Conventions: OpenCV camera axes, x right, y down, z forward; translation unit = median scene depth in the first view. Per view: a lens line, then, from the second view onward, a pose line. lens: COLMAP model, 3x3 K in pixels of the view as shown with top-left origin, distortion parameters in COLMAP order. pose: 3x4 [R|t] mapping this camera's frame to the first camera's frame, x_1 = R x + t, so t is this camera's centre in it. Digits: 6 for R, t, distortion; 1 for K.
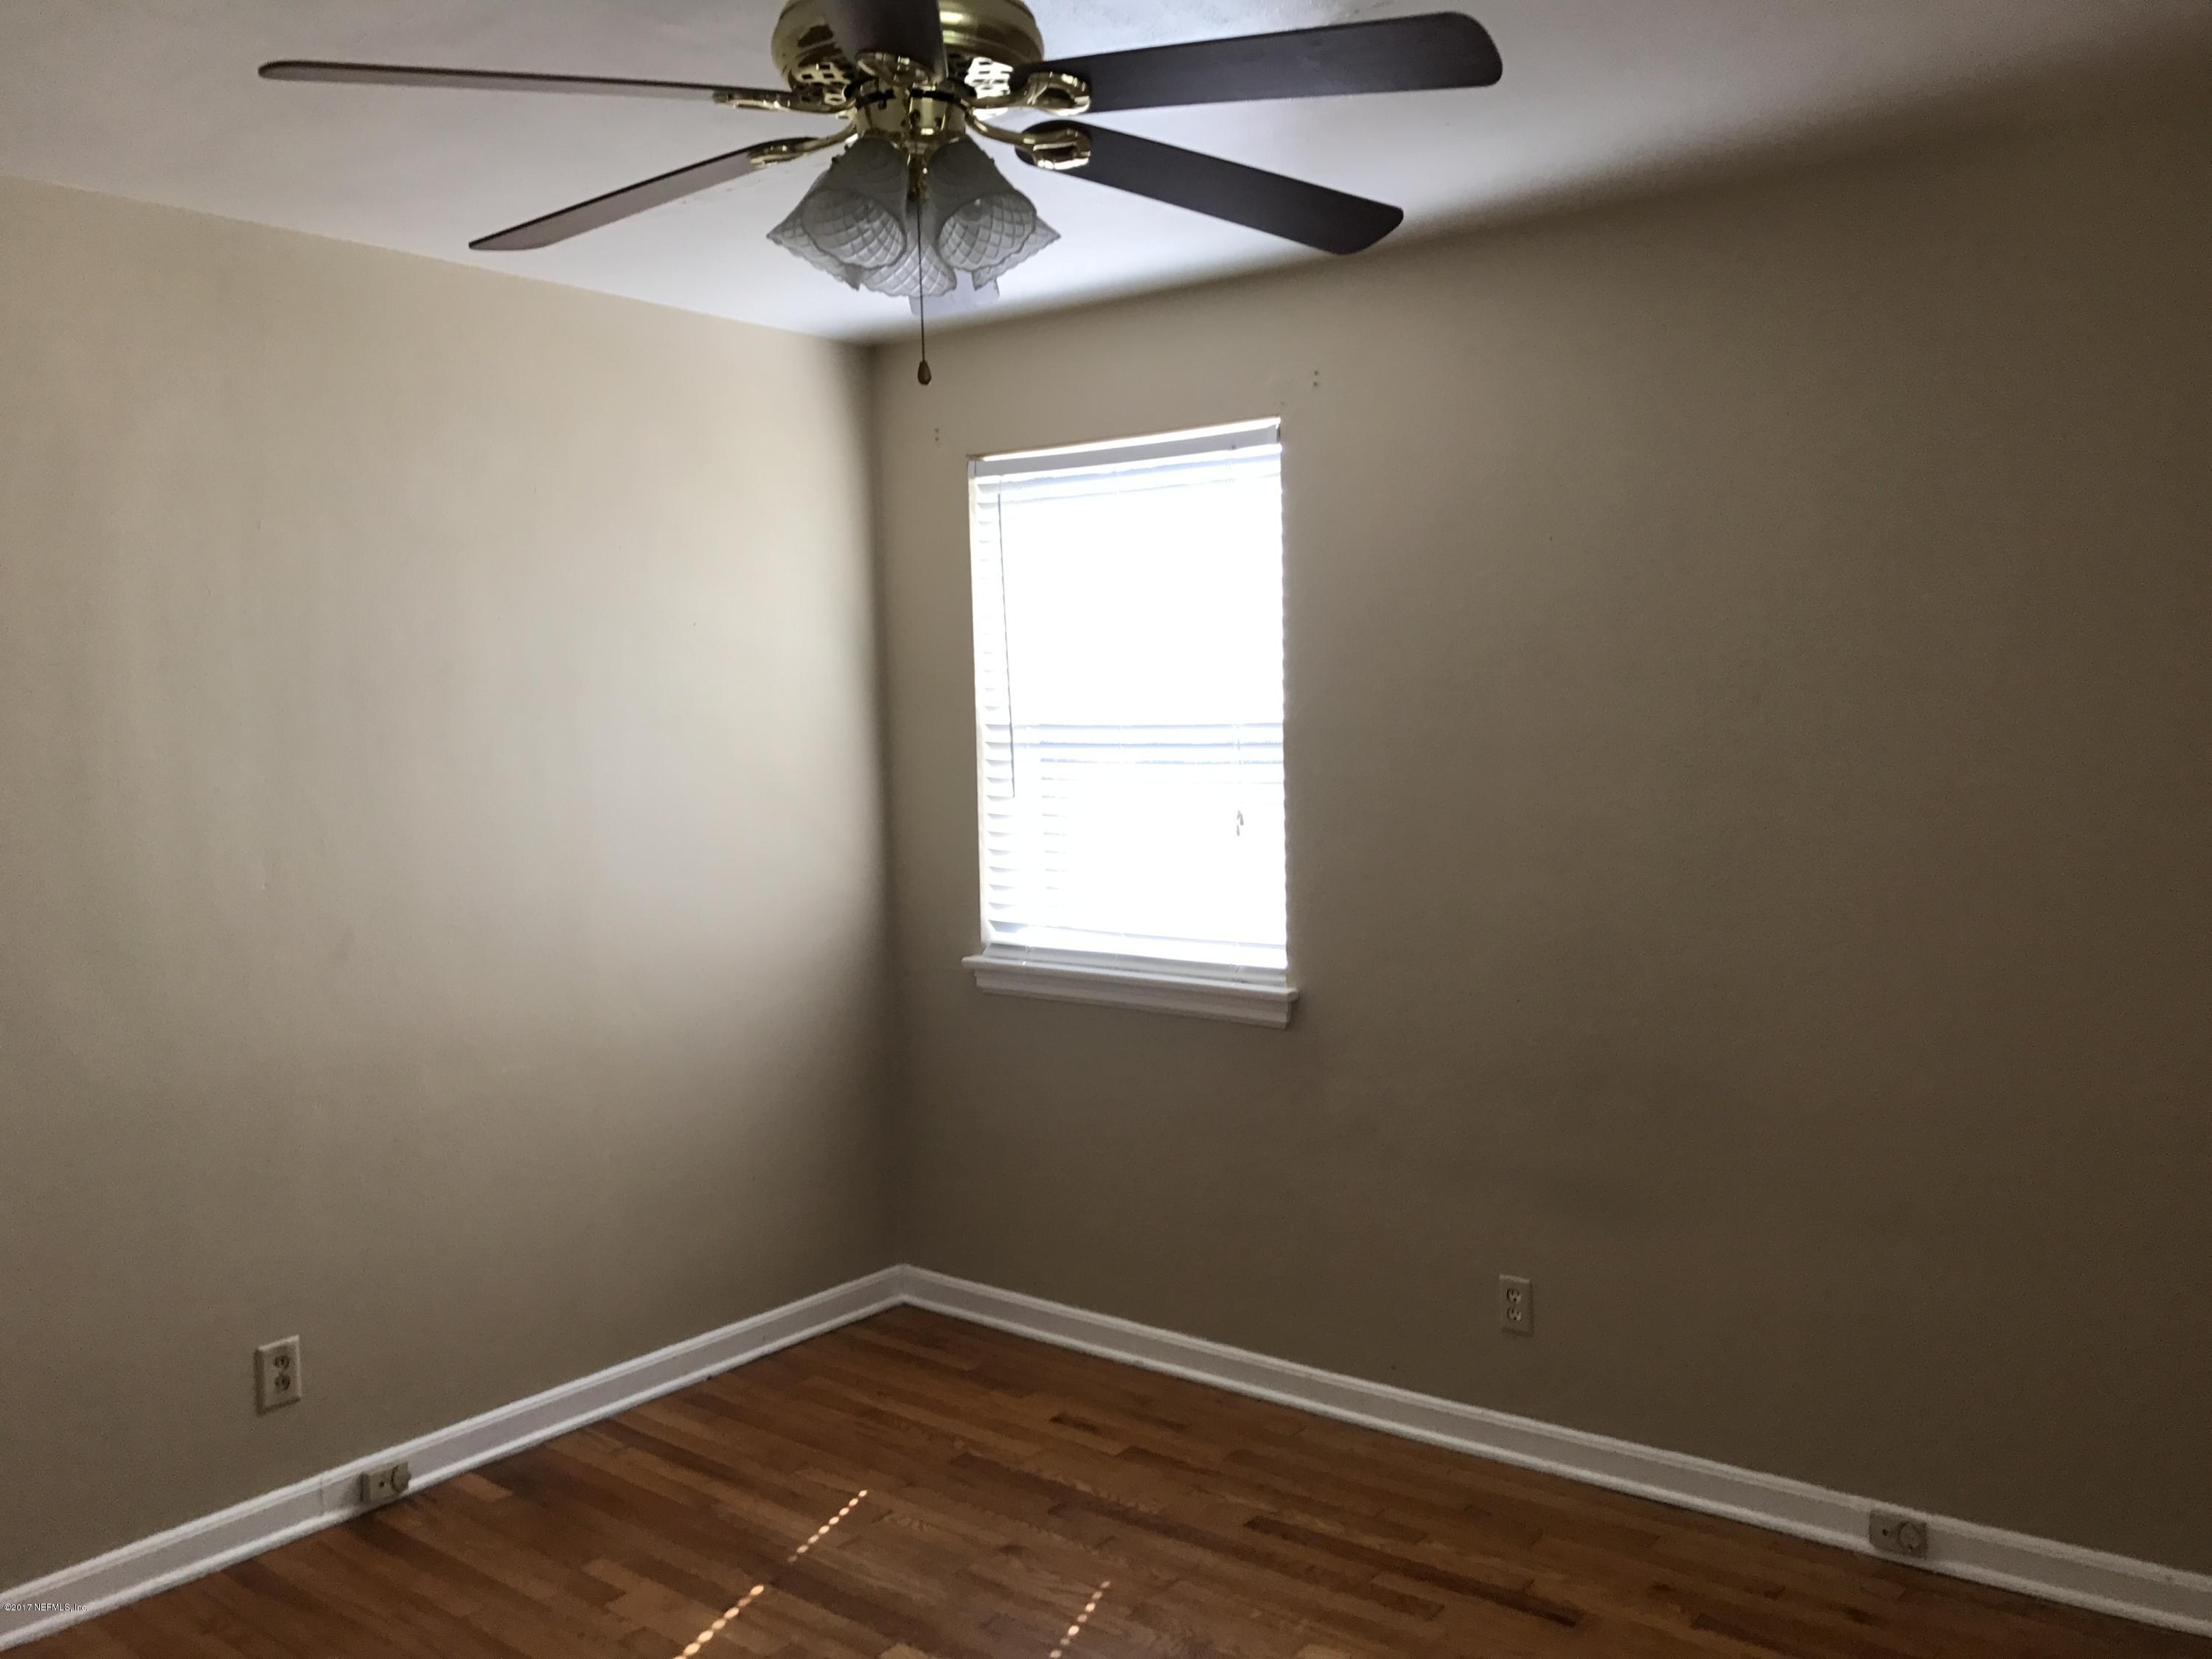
lens RADIAL K [[1780.9, 0, 1146.3], [0, 1780.9, 830.7], [0, 0, 1]] dist [-0.015448, -0.011177]
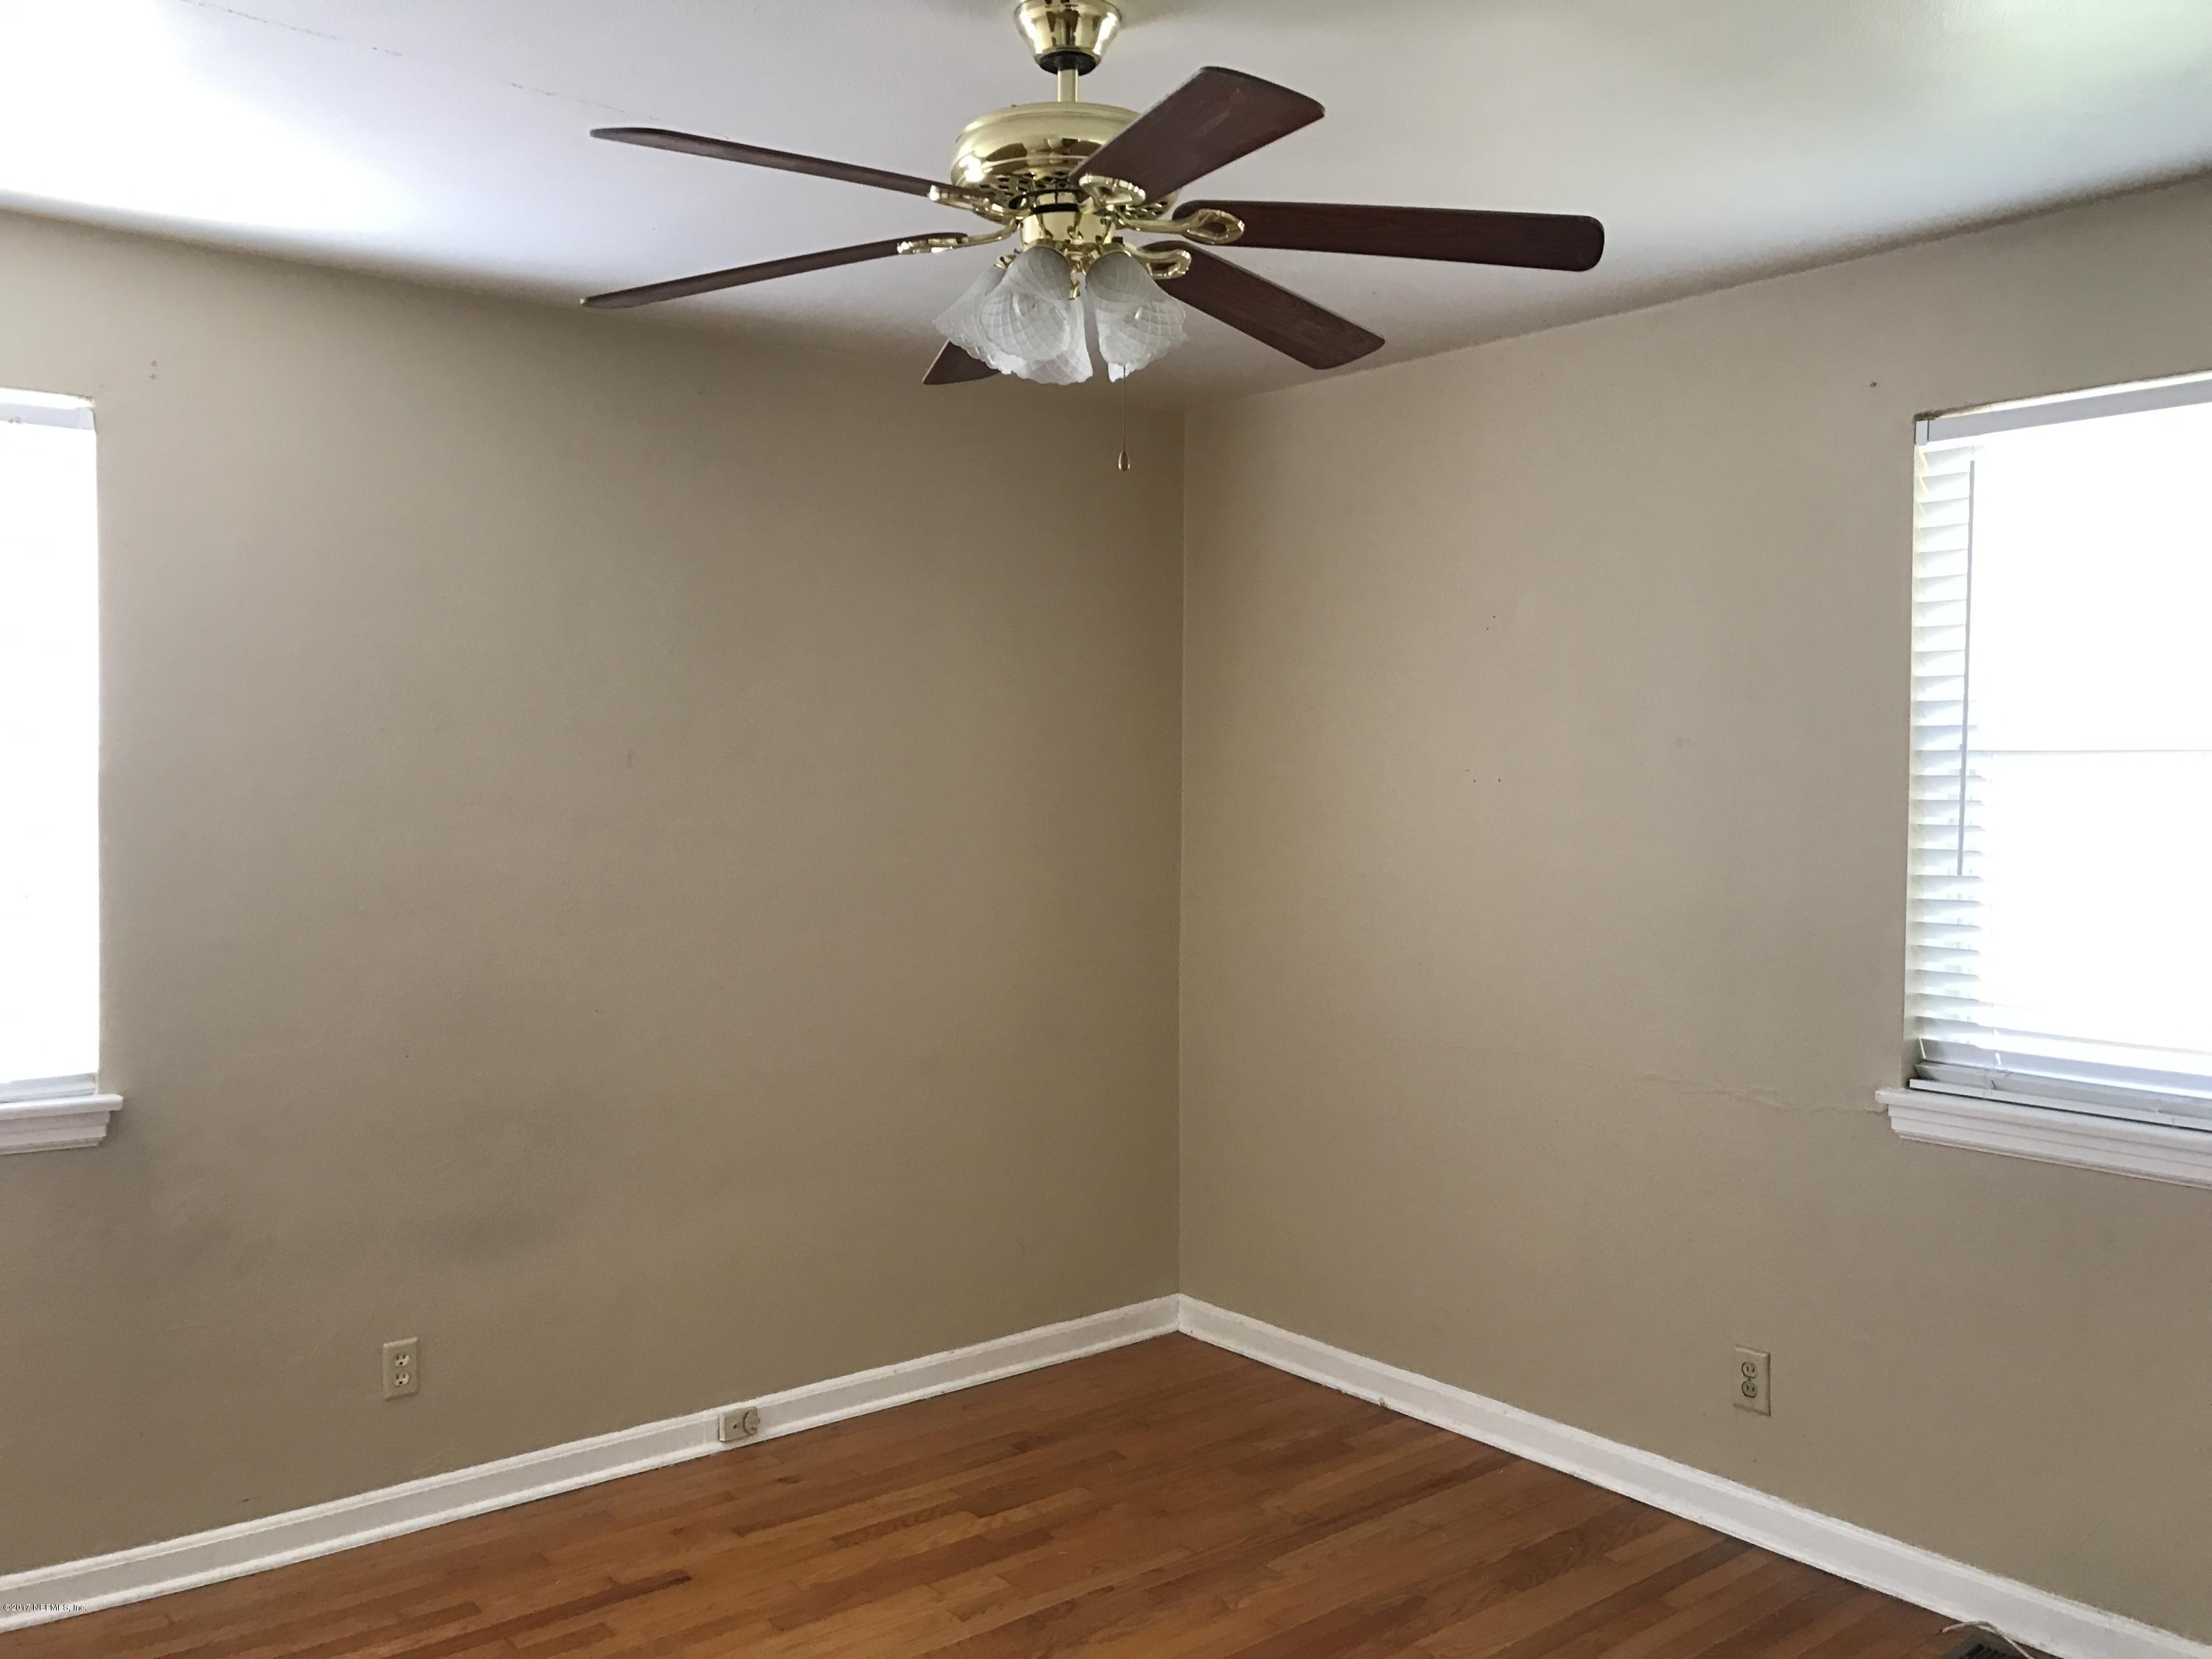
lens RADIAL K [[1780.9, 0, 1146.3], [0, 1780.9, 830.7], [0, 0, 1]] dist [-0.015448, -0.011177]
pose [[0.229052, -0.018238, 0.973243, -0.711781], [0.055826, 0.998425, 0.005571, -0.012922], [-0.971812, 0.053056, 0.229709, 0.401298]]
